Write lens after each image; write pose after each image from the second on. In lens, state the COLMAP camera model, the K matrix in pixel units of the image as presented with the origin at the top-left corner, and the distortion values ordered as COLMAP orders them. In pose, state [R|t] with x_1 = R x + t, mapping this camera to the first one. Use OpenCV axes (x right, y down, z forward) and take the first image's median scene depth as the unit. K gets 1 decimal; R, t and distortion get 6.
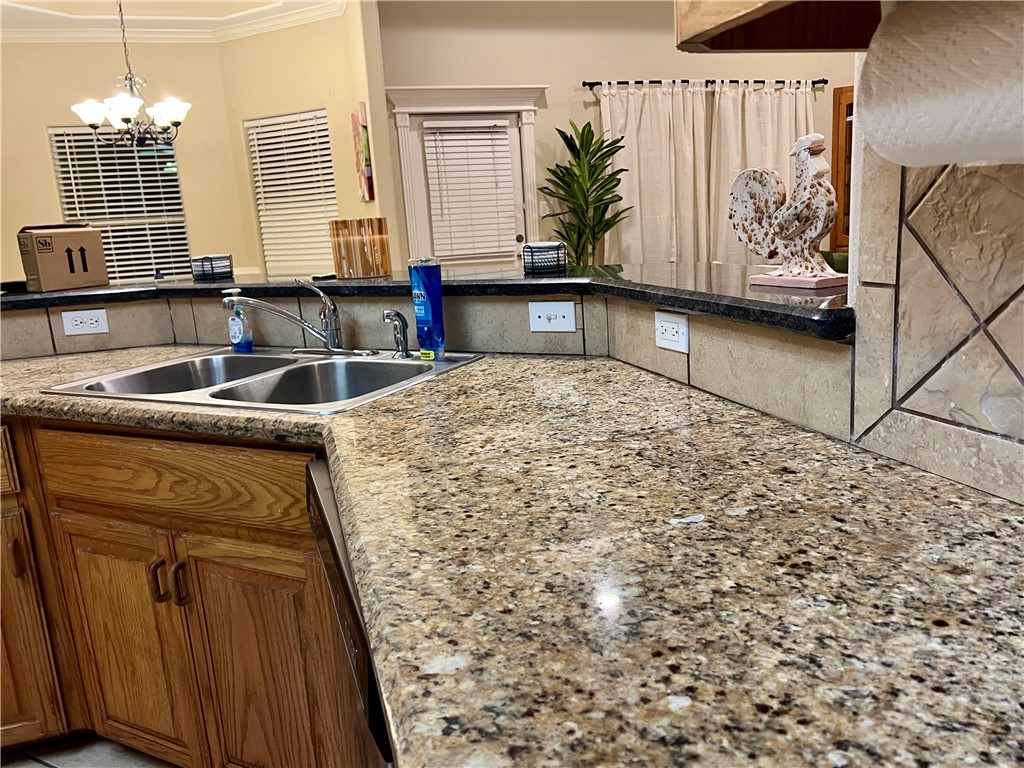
lens RADIAL K [[767.8, 0, 521.4], [0, 767.8, 374.4], [0, 0, 1]] dist [0.061159, -0.073548]
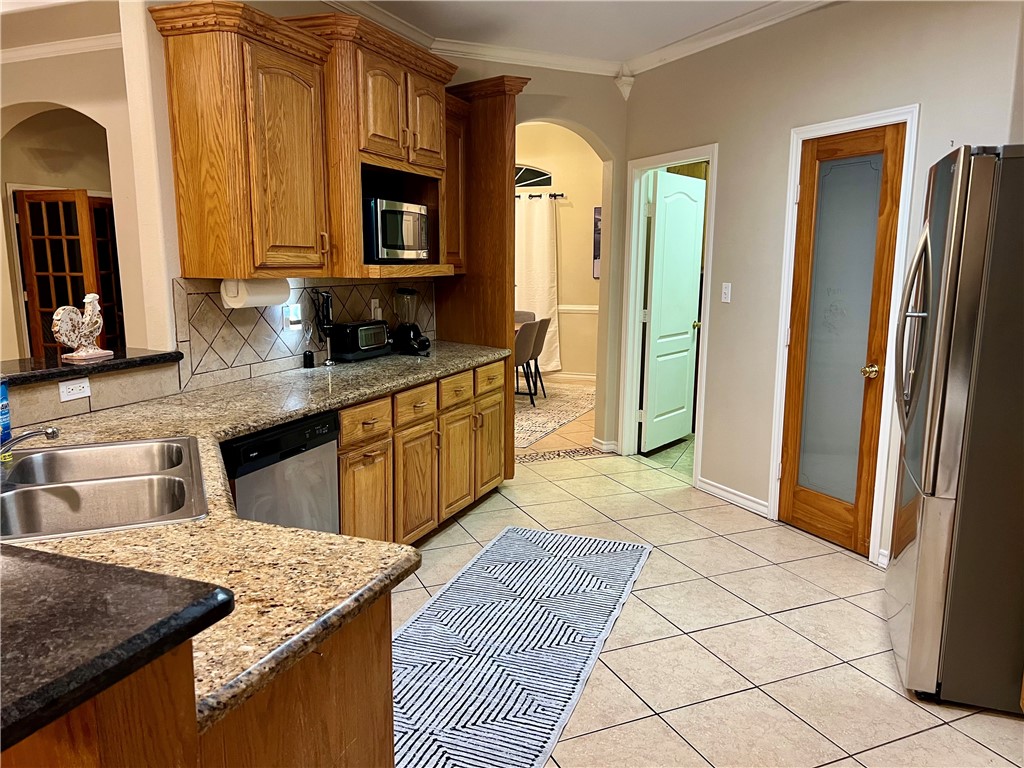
lens RADIAL K [[767.8, 0, 517.4], [0, 767.8, 394.7], [0, 0, 1]] dist [0.061159, -0.073548]
pose [[-0.767628, -0.058186, 0.638249, -0.431960], [0.169511, 0.941973, 0.289747, -0.095788], [-0.618072, 0.330609, -0.713222, 0.392921]]
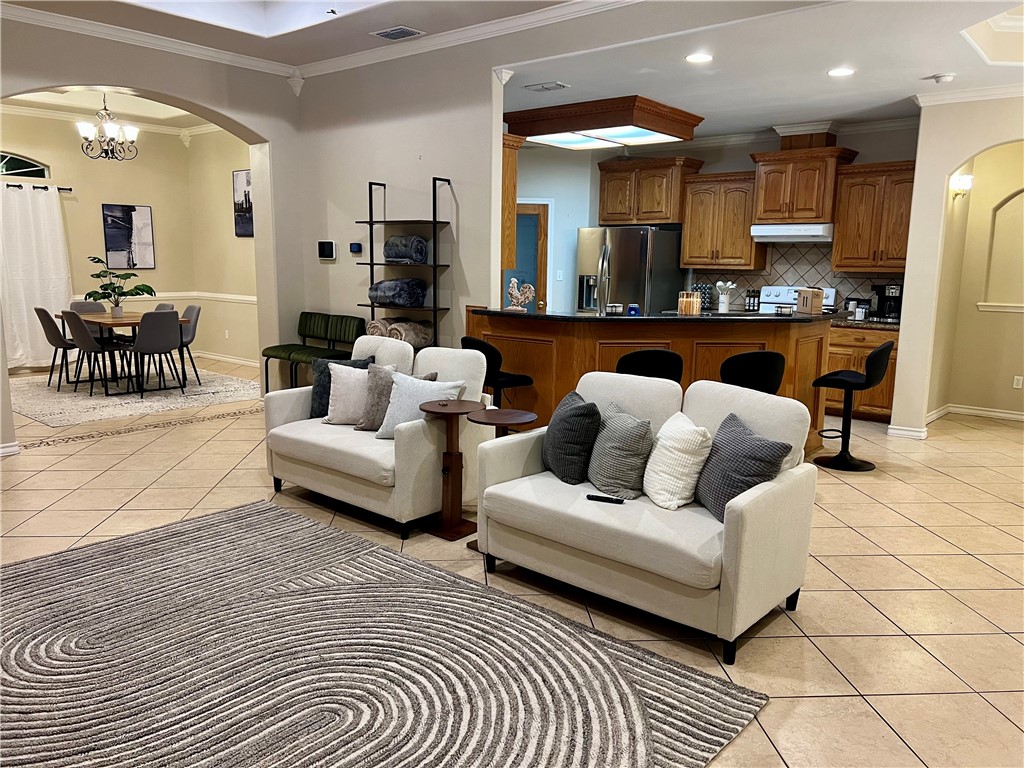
lens RADIAL K [[767.8, 0, 510.1], [0, 767.8, 385.3], [0, 0, 1]] dist [0.061159, -0.073548]
pose [[-0.854333, 0.132579, -0.502531, 0.558151], [-0.069279, 0.929236, 0.362933, -0.274408], [0.515088, 0.344881, -0.784692, 0.958215]]
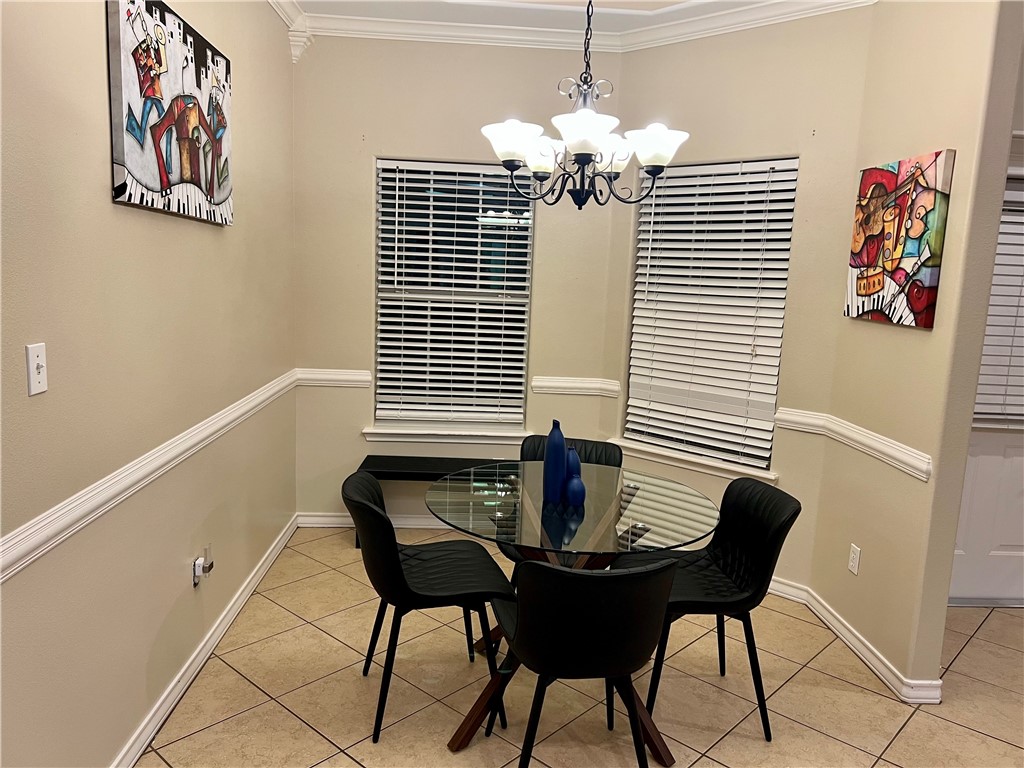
lens RADIAL K [[767.8, 0, 505.7], [0, 767.8, 388.1], [0, 0, 1]] dist [0.061159, -0.073548]
pose [[0.958078, 0.140205, -0.249857, -0.282945], [-0.151049, 0.988218, -0.024671, -0.107523], [0.243454, 0.061377, 0.967968, 0.345997]]
